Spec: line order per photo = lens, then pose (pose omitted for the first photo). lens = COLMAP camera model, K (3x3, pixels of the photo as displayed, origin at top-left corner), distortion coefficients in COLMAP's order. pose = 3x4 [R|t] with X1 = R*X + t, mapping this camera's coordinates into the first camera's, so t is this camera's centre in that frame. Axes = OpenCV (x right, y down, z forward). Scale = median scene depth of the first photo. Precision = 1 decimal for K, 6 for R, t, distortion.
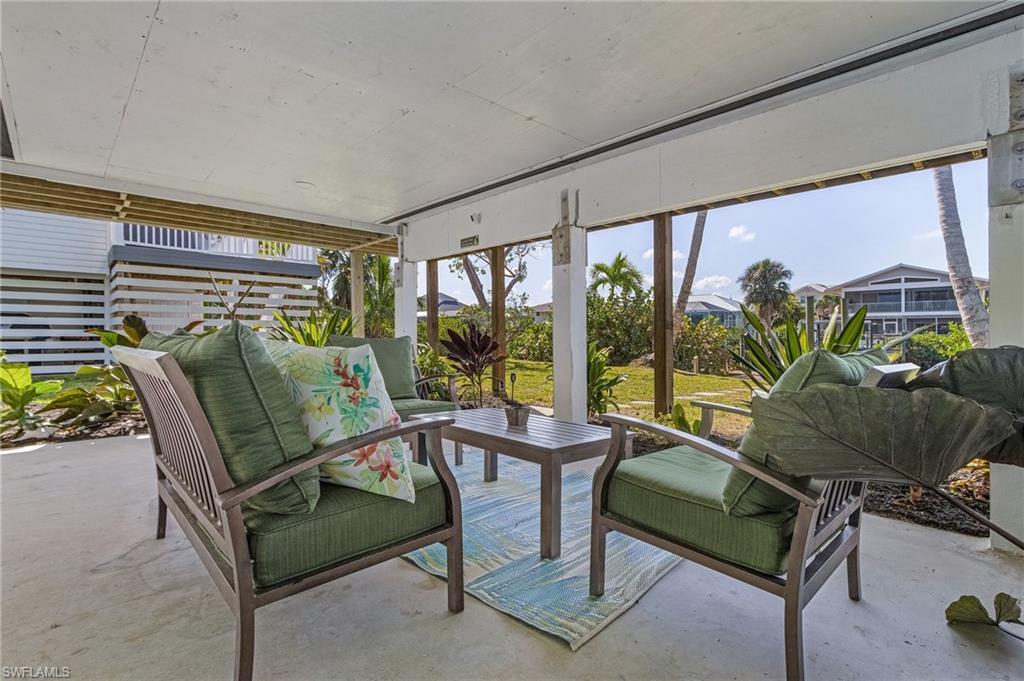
lens RADIAL K [[477.5, 0, 506.8], [0, 477.5, 339.4], [0, 0, 1]] dist [-0.001003, -0.000514]
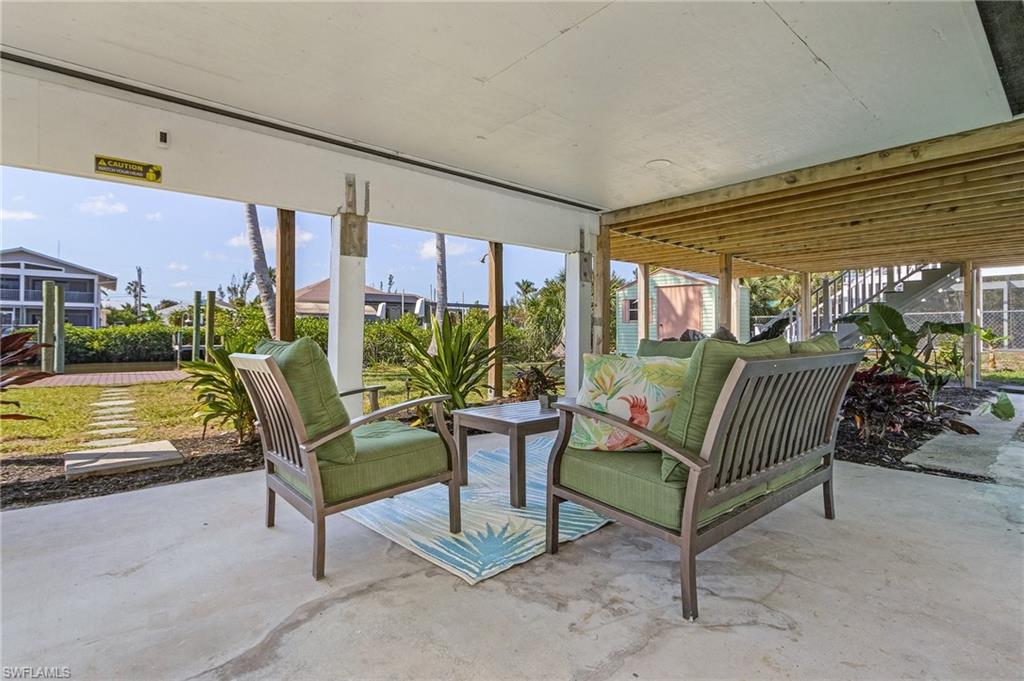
lens RADIAL K [[481.2, 0, 513.6], [0, 481.2, 328.5], [0, 0, 1]] dist [0.000931, 0.000135]
pose [[0.053405, 0.003027, 0.998568, -0.786543], [0.002424, 0.999992, -0.003161, -0.016133], [-0.998570, 0.002590, 0.053397, 0.653013]]
